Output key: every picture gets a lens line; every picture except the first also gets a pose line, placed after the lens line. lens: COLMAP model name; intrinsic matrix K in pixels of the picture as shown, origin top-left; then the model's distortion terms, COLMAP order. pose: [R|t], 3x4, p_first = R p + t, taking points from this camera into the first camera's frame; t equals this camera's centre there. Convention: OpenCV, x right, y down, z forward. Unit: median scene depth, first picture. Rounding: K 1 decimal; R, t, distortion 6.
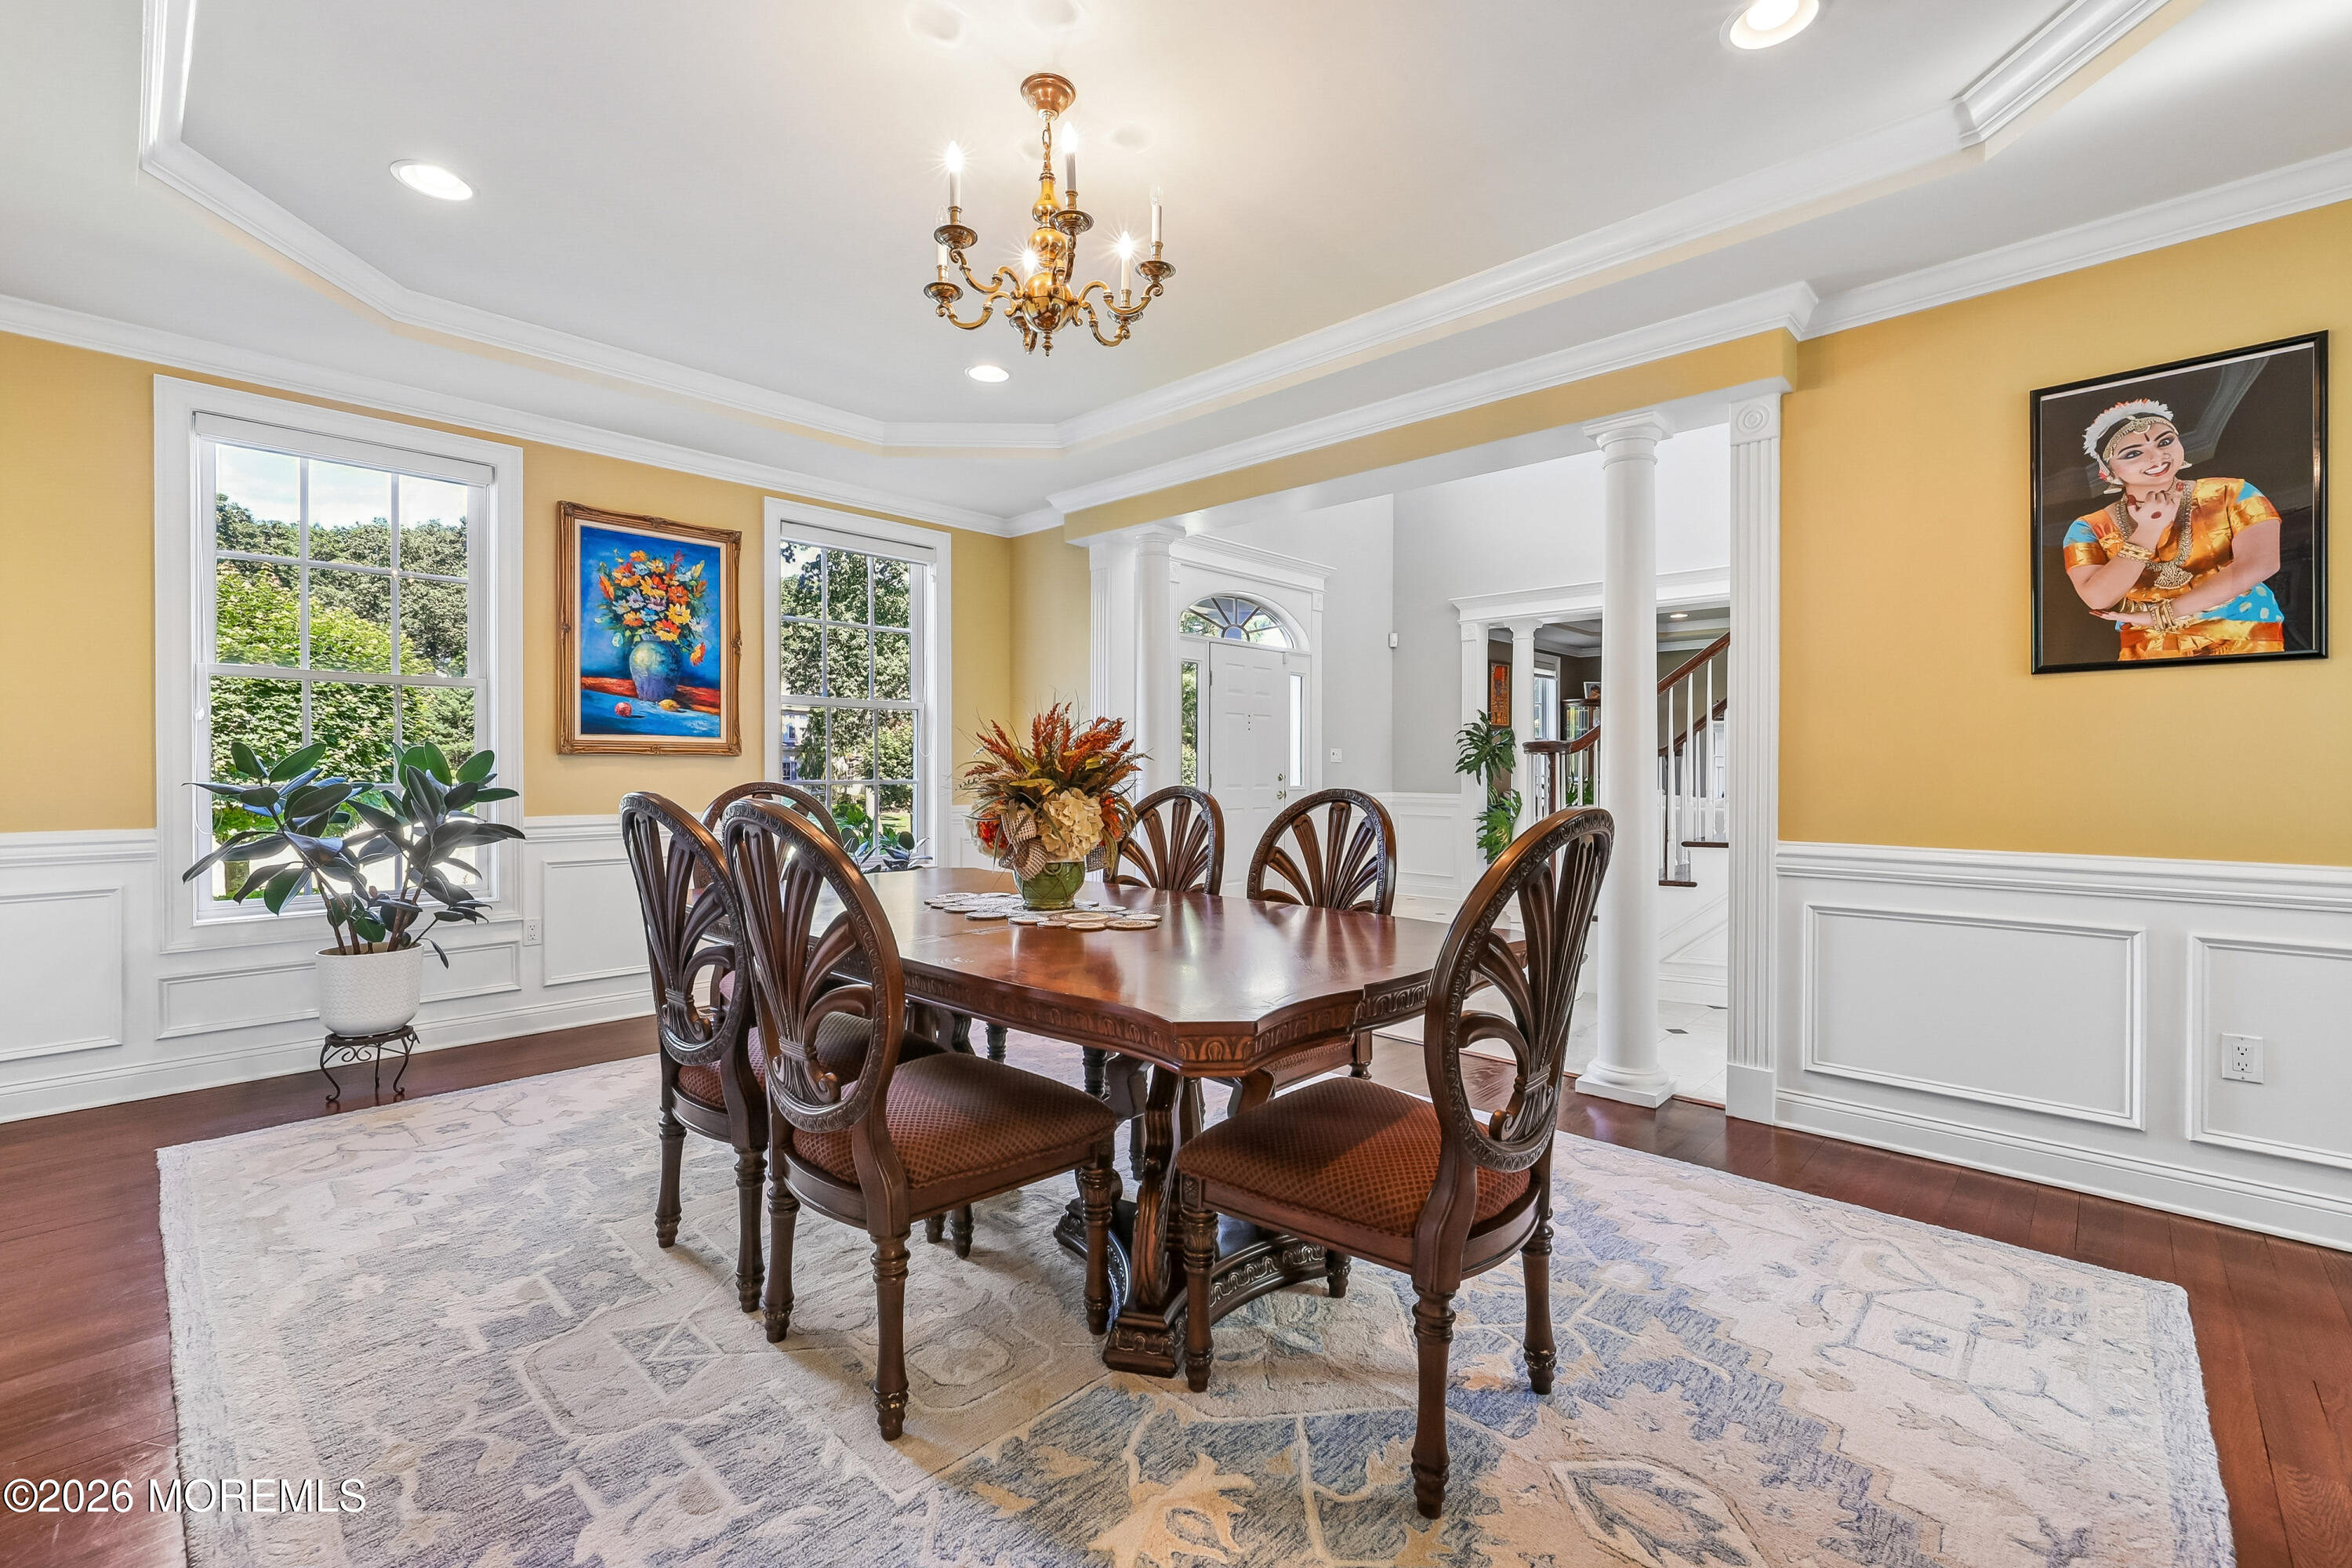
lens RADIAL K [[1007.0, 0, 1174.5], [0, 1007.0, 773.1], [0, 0, 1]] dist [-0.003379, 0.000314]
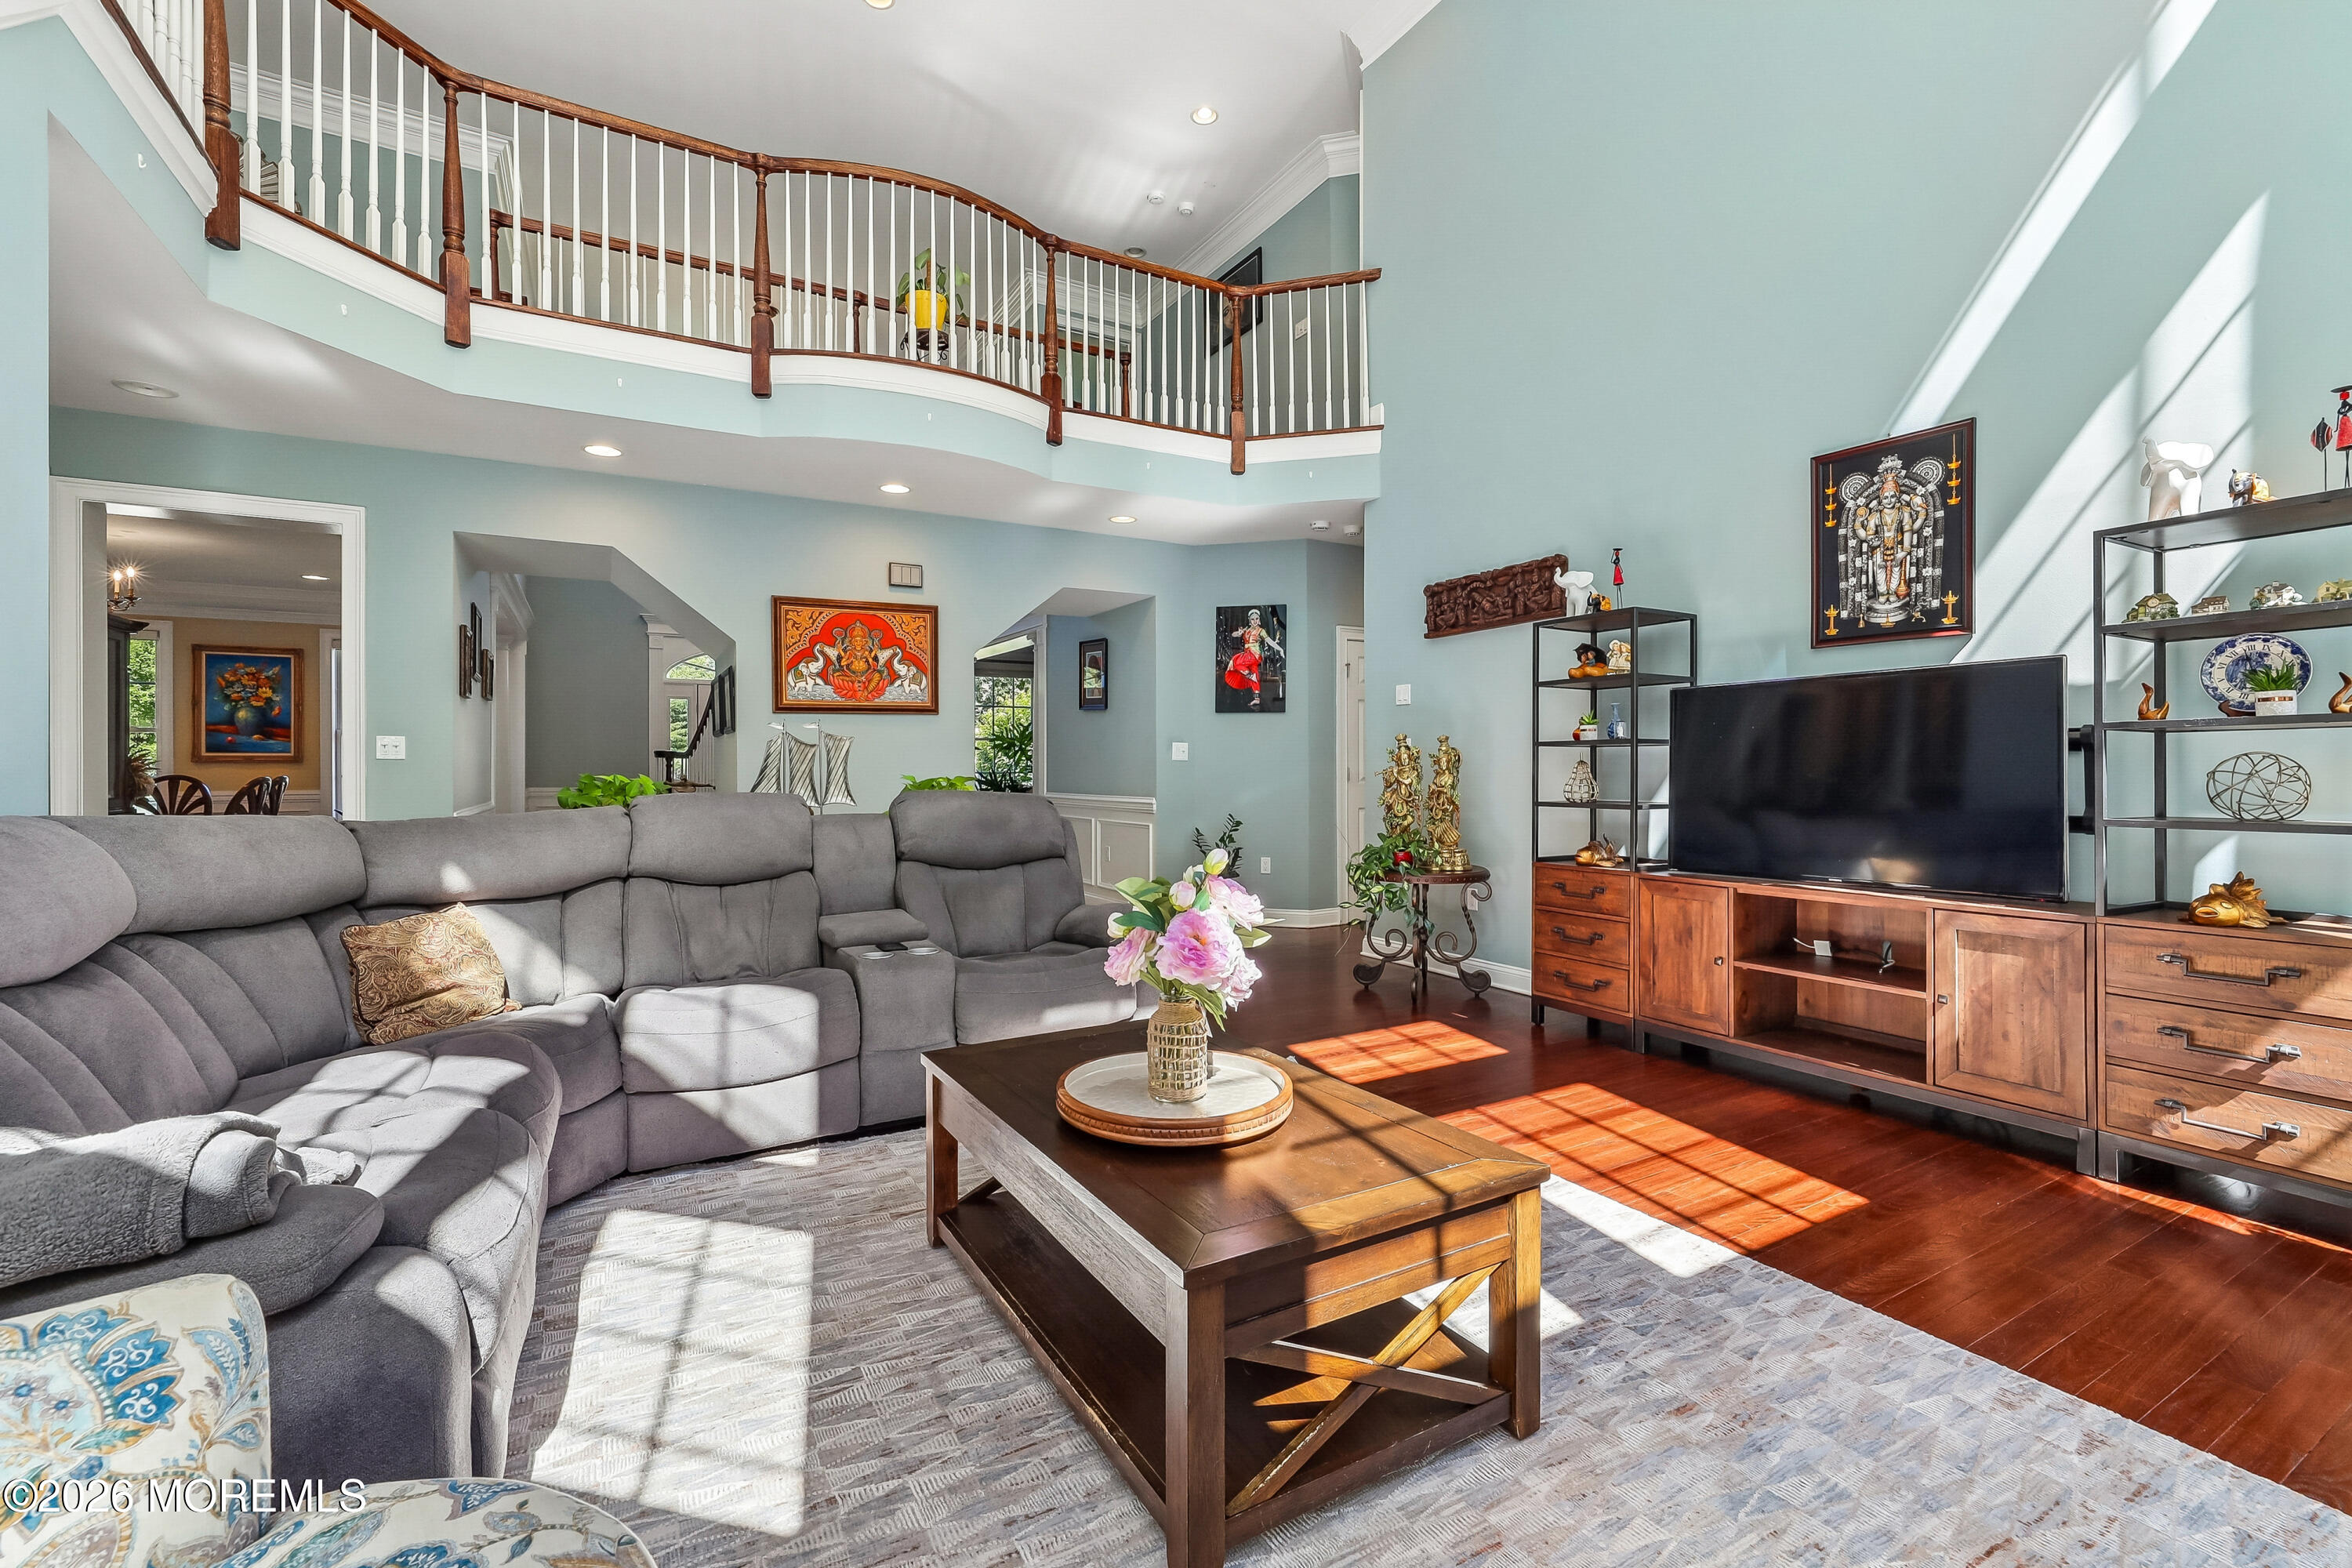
lens RADIAL K [[1007.0, 0, 1176.3], [0, 1007.0, 776.0], [0, 0, 1]] dist [-0.003379, 0.000314]
pose [[0.958934, -0.003289, -0.283612, 1.874205], [0.002721, 0.999993, -0.002396, 0.020203], [0.283618, 0.001526, 0.958936, -0.425120]]
